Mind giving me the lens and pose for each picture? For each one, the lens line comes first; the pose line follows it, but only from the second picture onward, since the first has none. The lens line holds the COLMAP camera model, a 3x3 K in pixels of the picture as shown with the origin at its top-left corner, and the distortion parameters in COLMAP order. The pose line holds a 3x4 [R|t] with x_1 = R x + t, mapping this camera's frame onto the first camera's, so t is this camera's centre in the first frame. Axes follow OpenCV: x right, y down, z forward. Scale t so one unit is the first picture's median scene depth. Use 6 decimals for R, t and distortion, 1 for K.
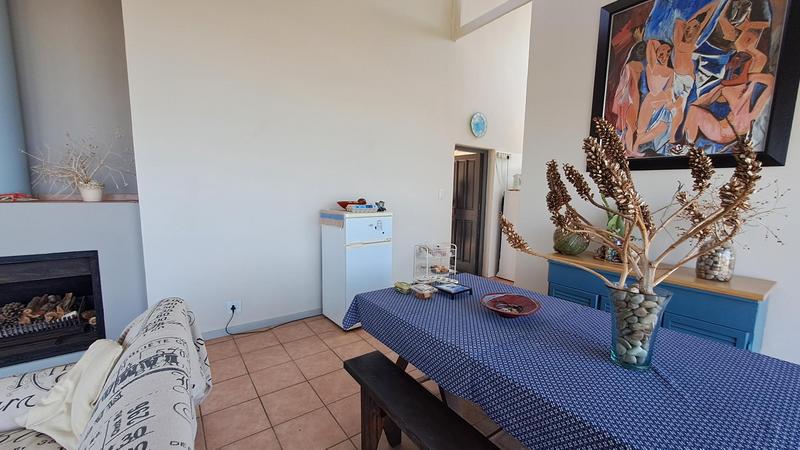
lens RADIAL K [[315.6, 0, 399.0], [0, 315.6, 227.2], [0, 0, 1]] dist [-0.002754, 0.000517]
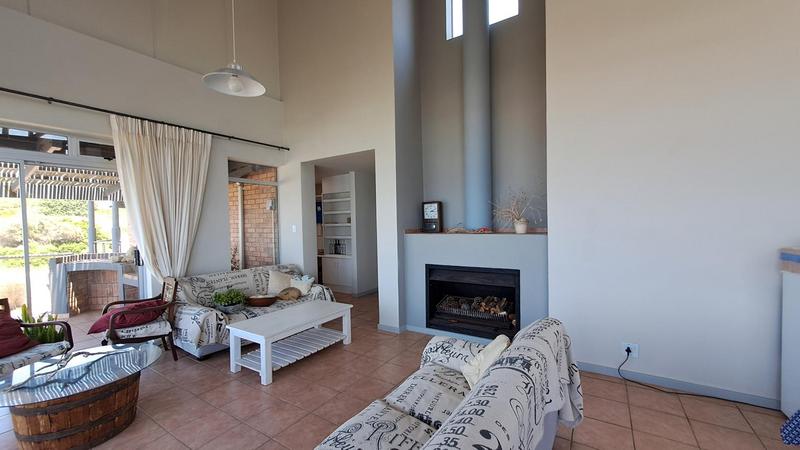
lens RADIAL K [[315.6, 0, 399.0], [0, 315.6, 228.6], [0, 0, 1]] dist [-0.002754, 0.000517]
pose [[0.360828, -0.006530, -0.932609, 0.111938], [-0.079147, 0.996154, -0.037597, -0.010893], [0.929268, 0.087379, 0.358924, 0.025529]]
